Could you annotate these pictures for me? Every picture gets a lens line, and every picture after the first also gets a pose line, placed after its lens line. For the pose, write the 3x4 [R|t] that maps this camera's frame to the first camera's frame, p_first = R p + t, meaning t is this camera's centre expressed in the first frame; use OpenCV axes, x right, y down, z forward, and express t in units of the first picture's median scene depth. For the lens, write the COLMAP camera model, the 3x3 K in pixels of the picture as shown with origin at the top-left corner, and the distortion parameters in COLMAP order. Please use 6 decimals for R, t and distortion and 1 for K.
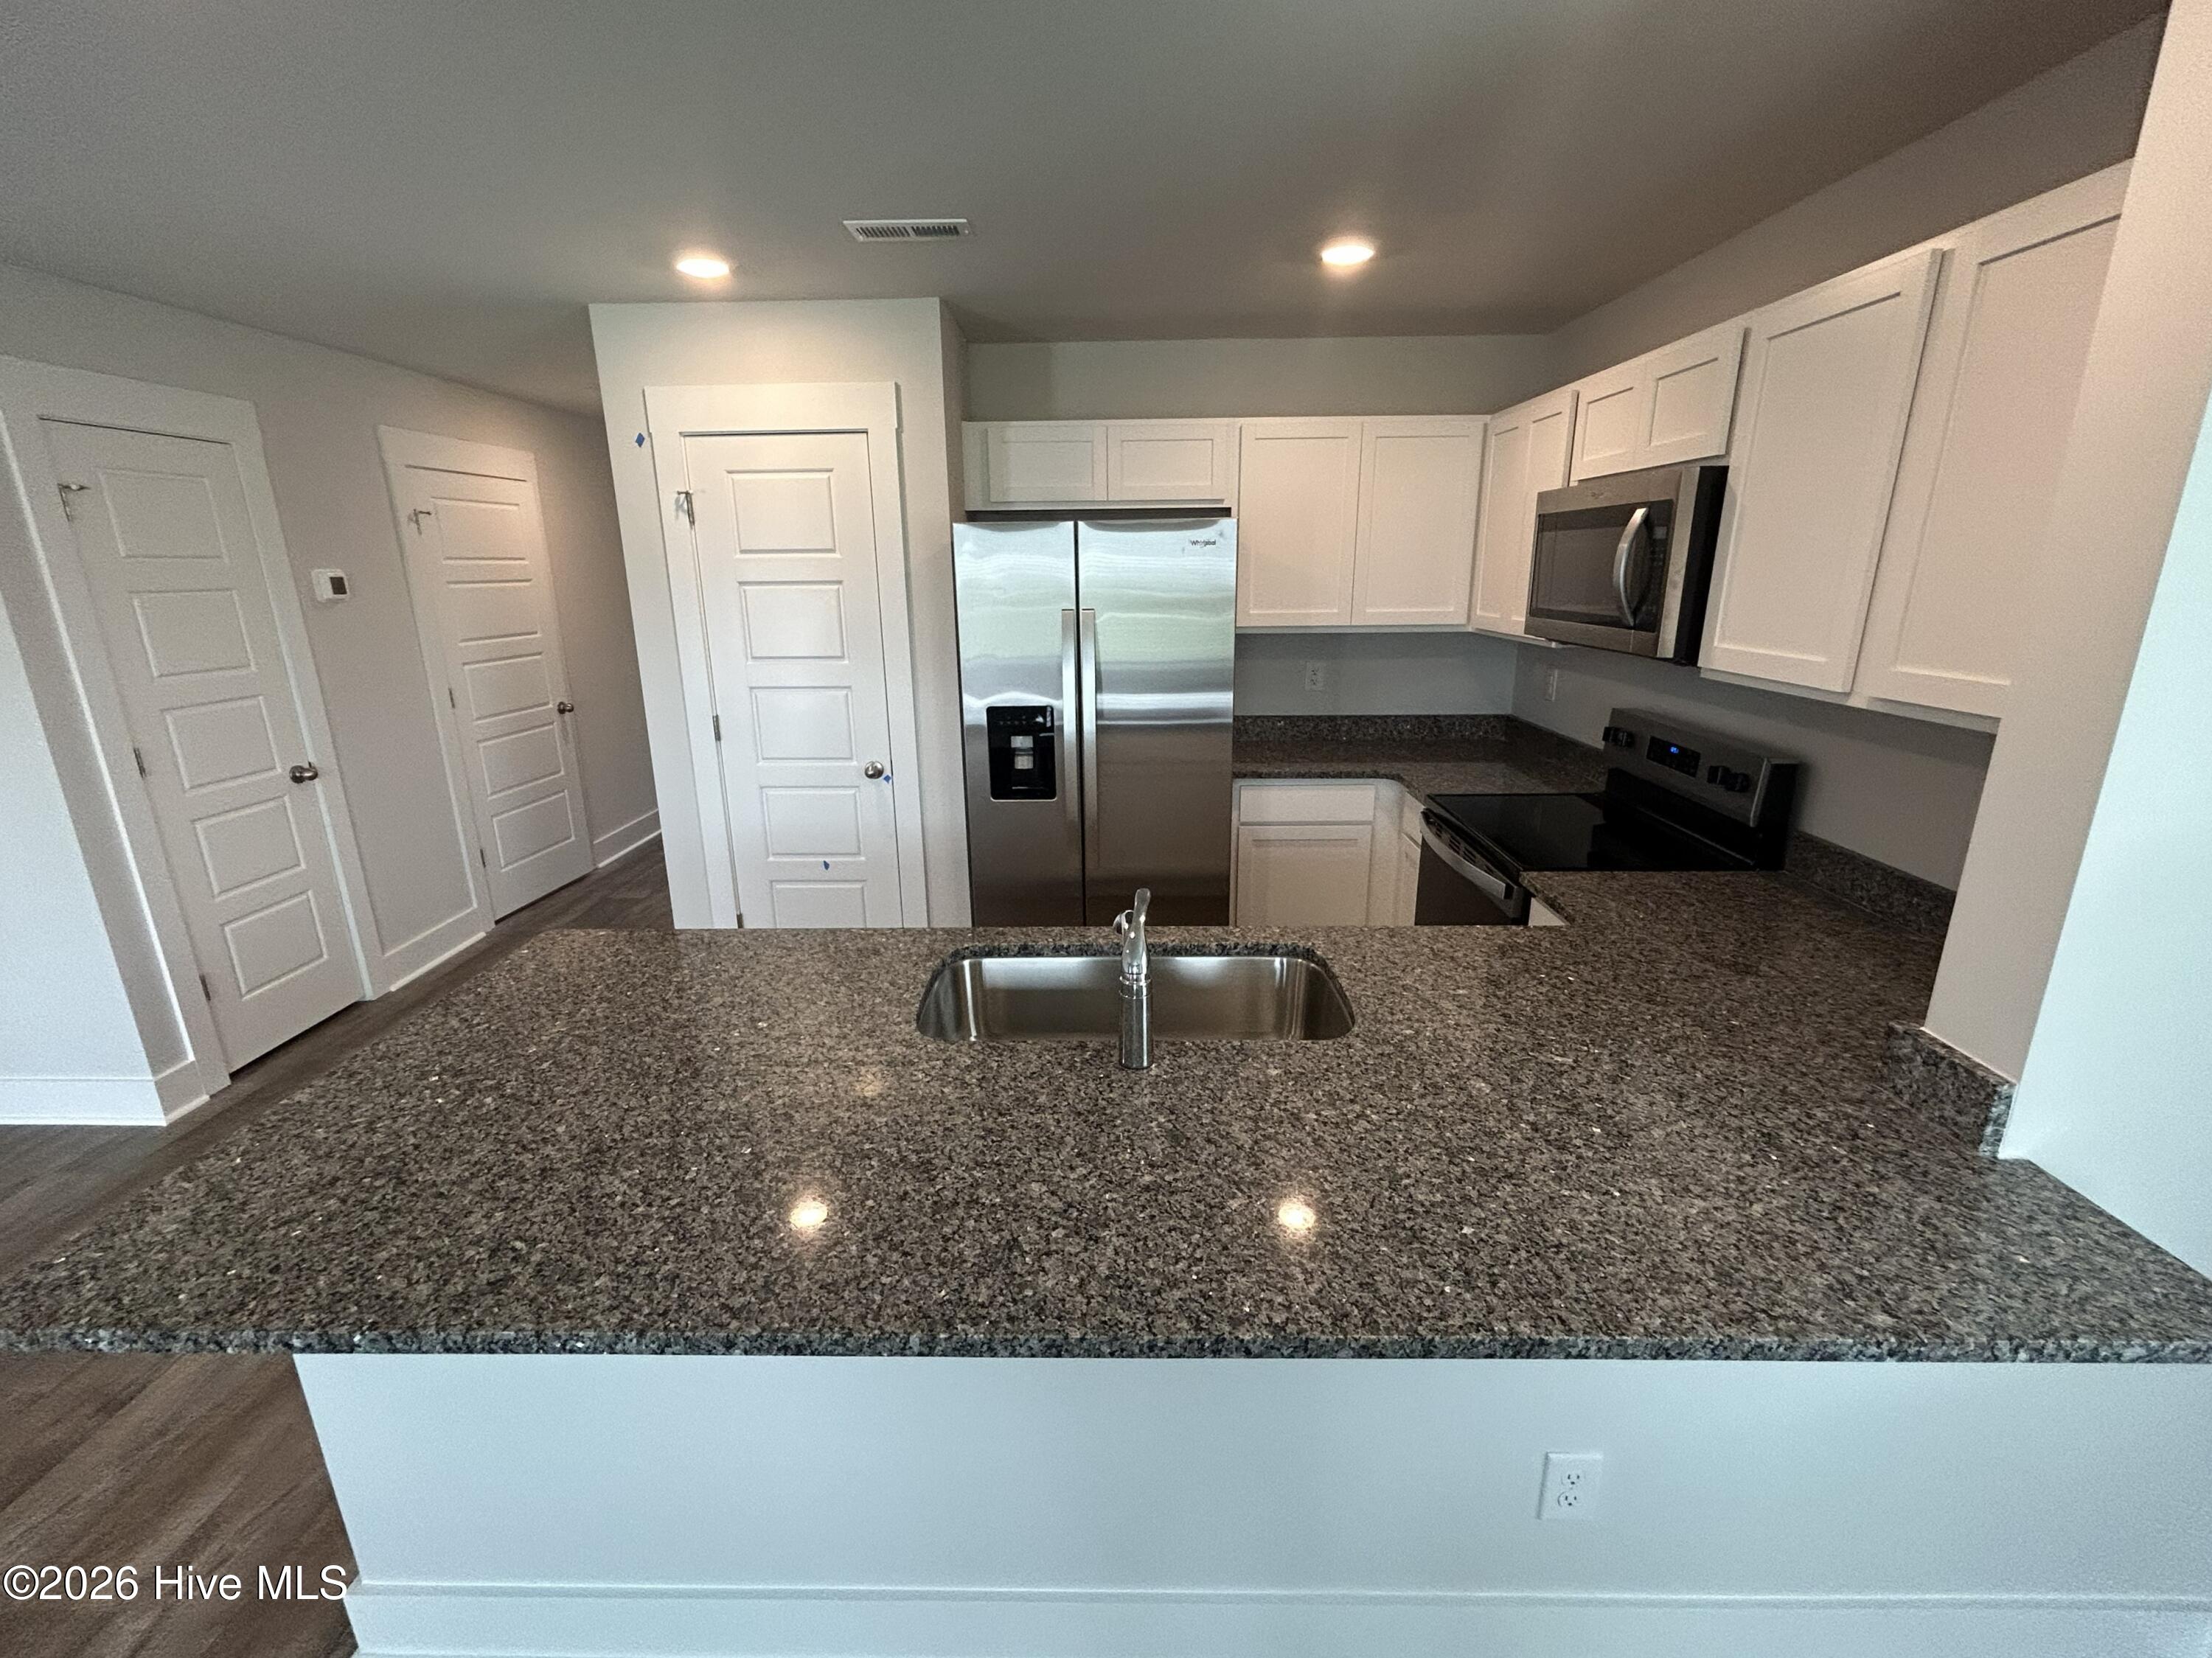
lens RADIAL K [[947.7, 0, 1098.9], [0, 947.7, 822.7], [0, 0, 1]] dist [0.004788, -0.003547]
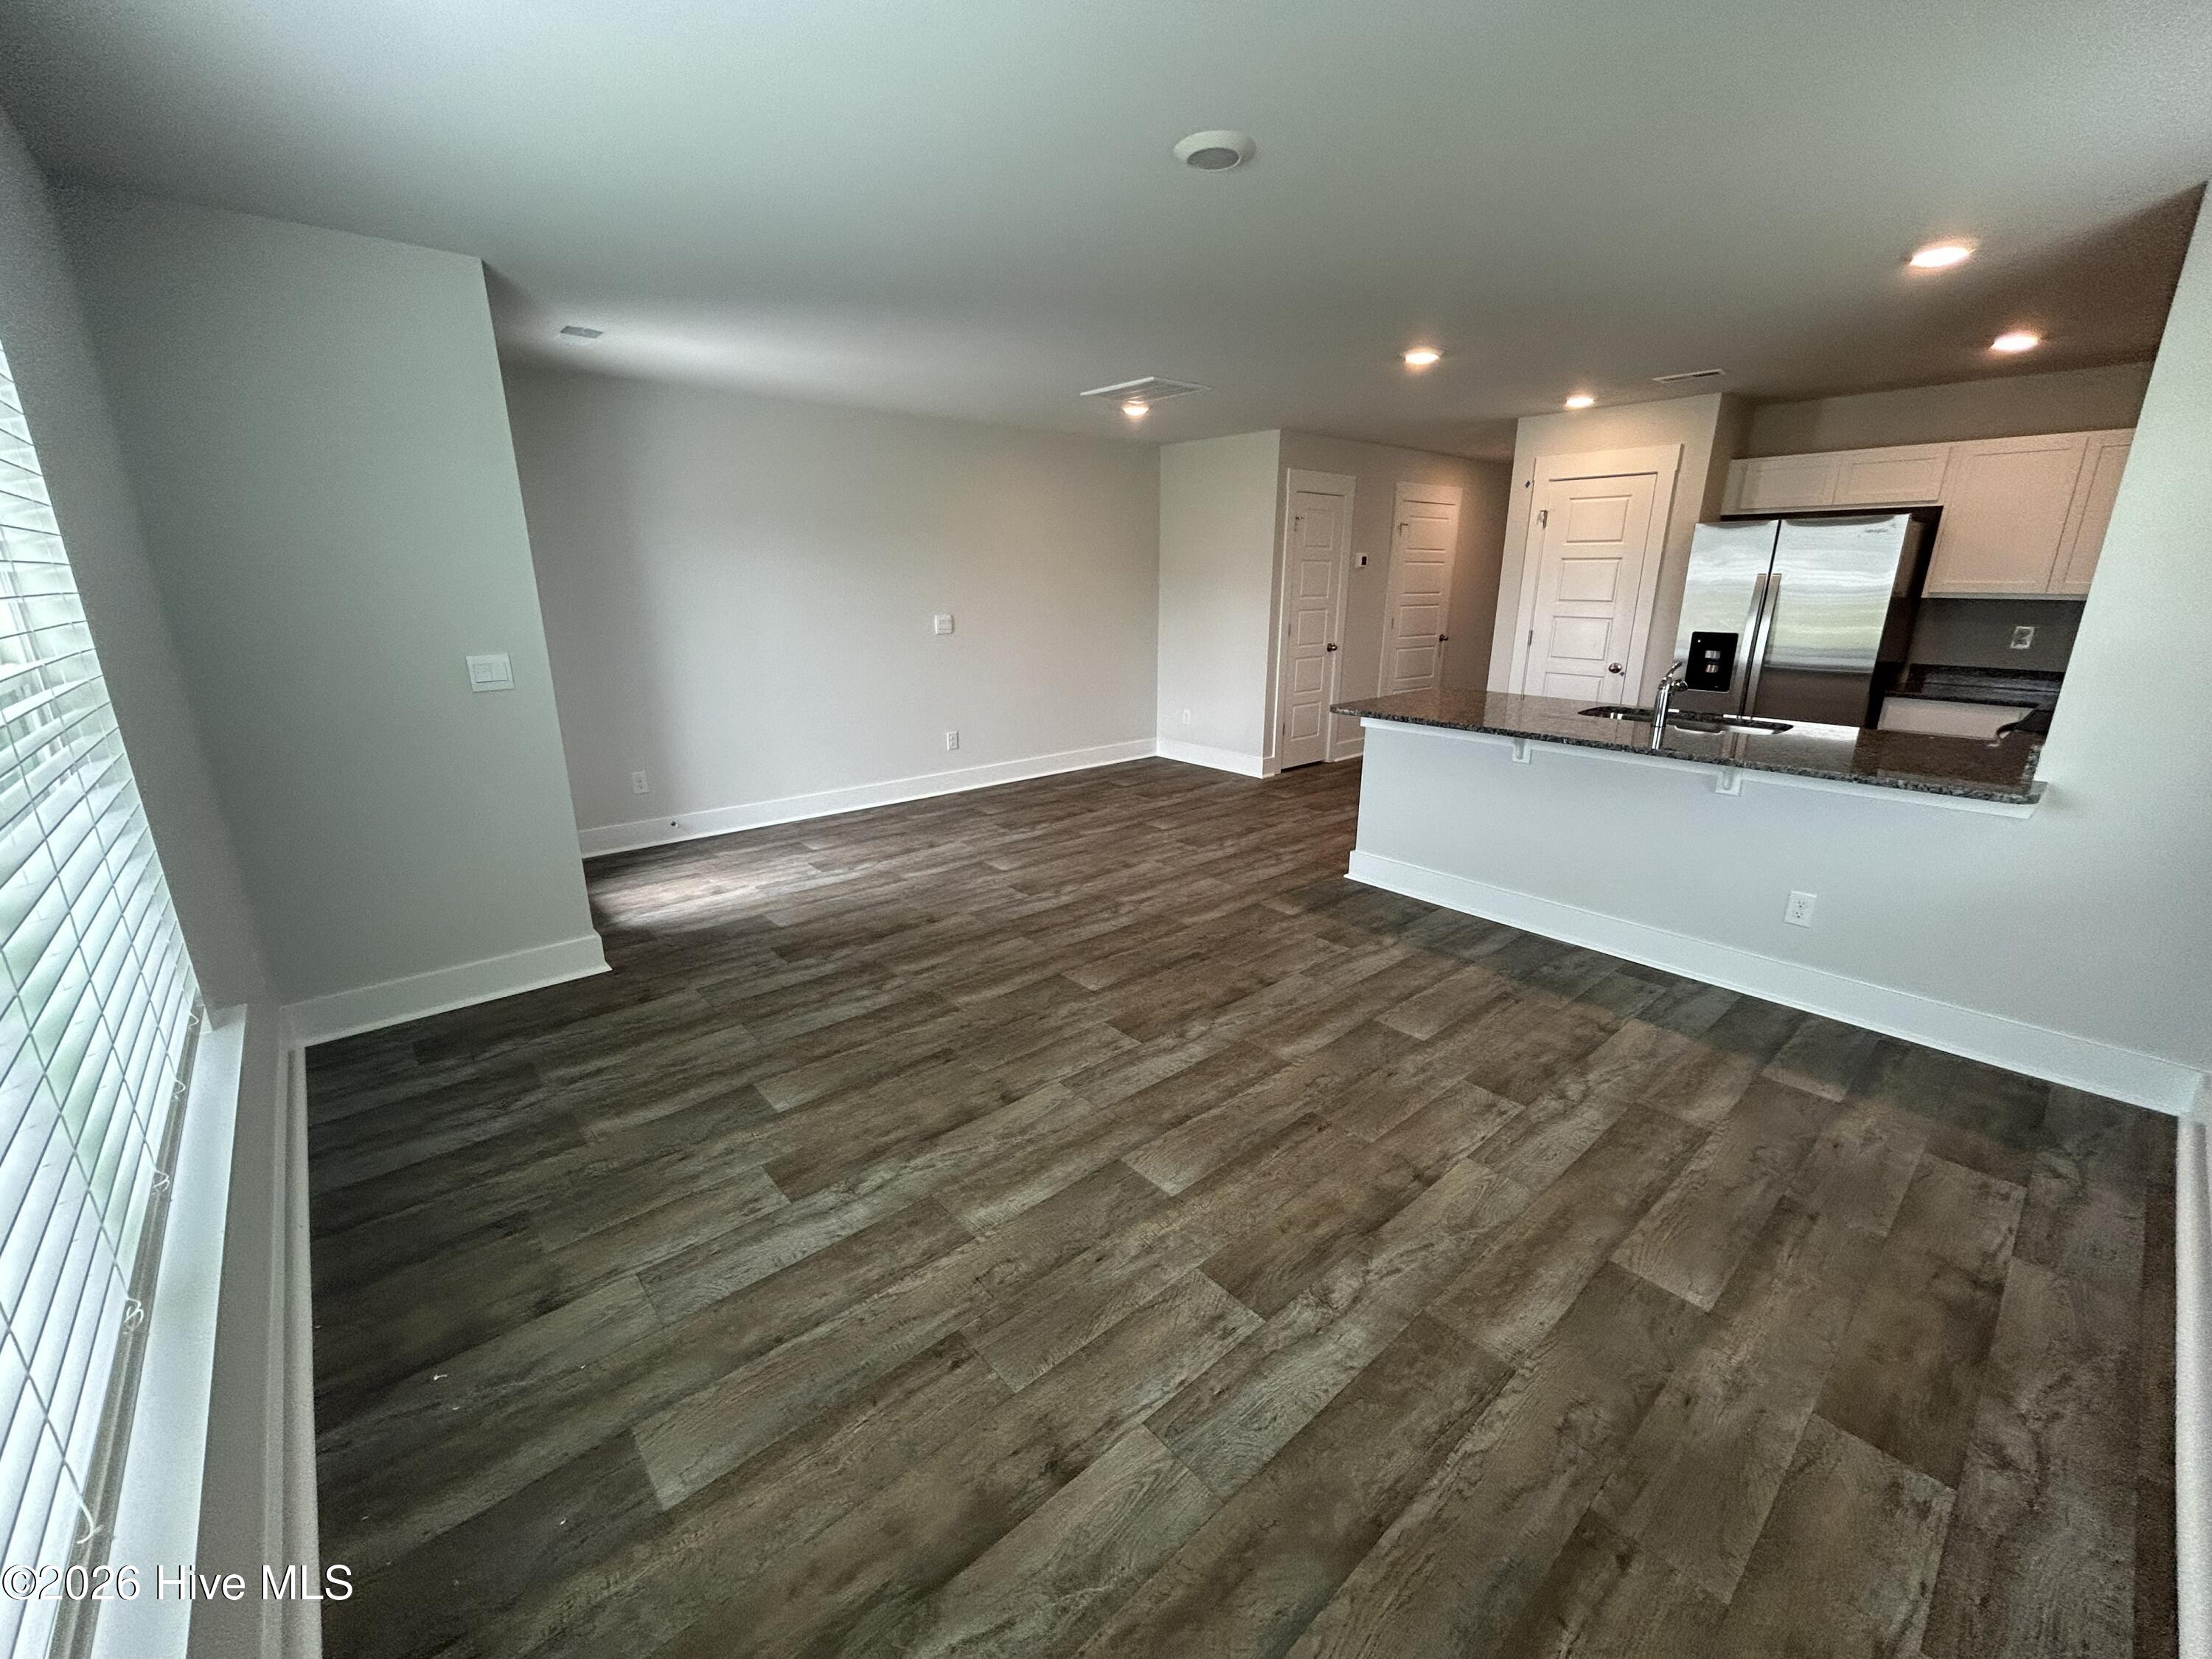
lens RADIAL K [[897.5, 0, 1103.8], [0, 897.5, 831.3], [0, 0, 1]] dist [-0.000680, -0.000350]
pose [[0.672201, 0.218088, -0.707520, 0.439062], [-0.206019, 0.972986, 0.104182, 0.312529], [0.711128, 0.075732, 0.698972, -0.959372]]
